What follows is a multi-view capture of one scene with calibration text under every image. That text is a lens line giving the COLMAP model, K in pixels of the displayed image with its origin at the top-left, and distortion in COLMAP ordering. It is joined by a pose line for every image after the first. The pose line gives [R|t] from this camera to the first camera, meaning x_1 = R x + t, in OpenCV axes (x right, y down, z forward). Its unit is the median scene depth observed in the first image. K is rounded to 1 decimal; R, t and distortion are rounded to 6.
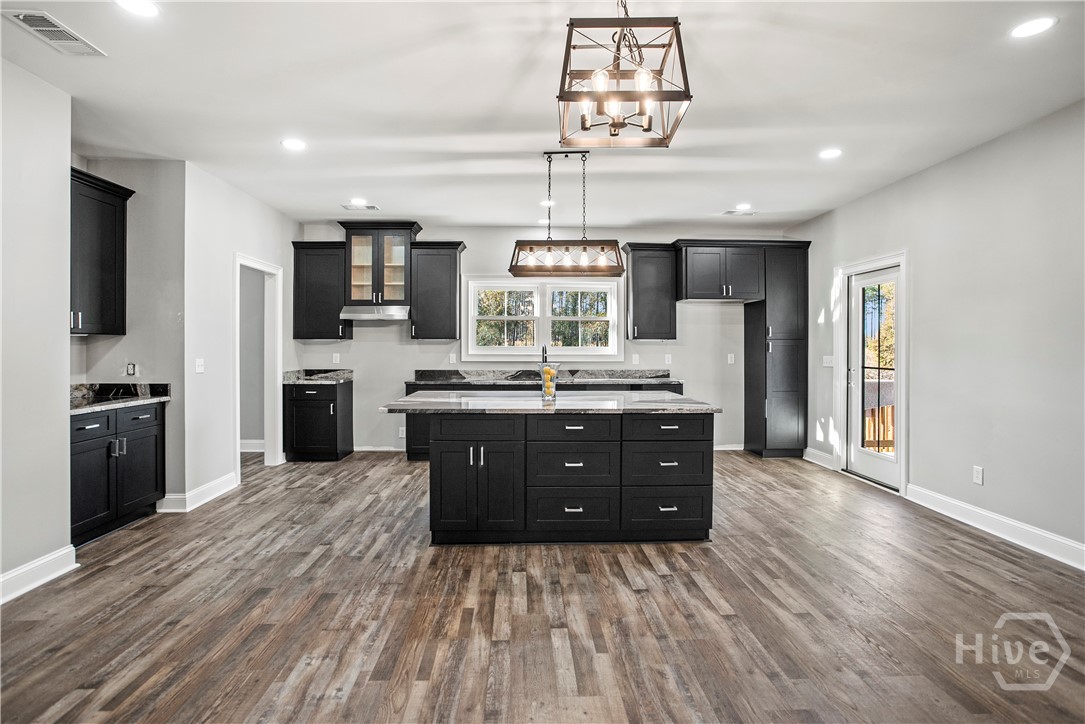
lens RADIAL K [[559.4, 0, 530.7], [0, 559.4, 355.0], [0, 0, 1]] dist [-0.048659, 0.026239]
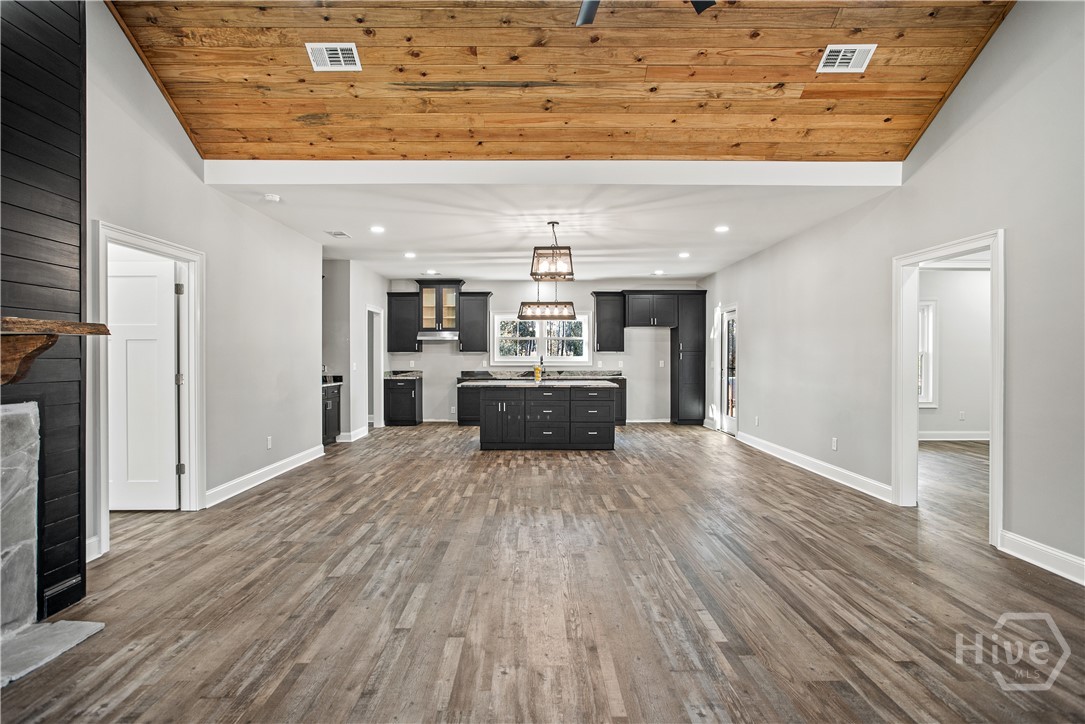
lens RADIAL K [[526.2, 0, 536.5], [0, 526.2, 364.8], [0, 0, 1]] dist [-0.033936, 0.031783]
pose [[0.999835, -0.001612, -0.018094, 0.047919], [0.001624, 0.999998, 0.000649, 0.011121], [0.018093, -0.000678, 0.999836, -0.671130]]
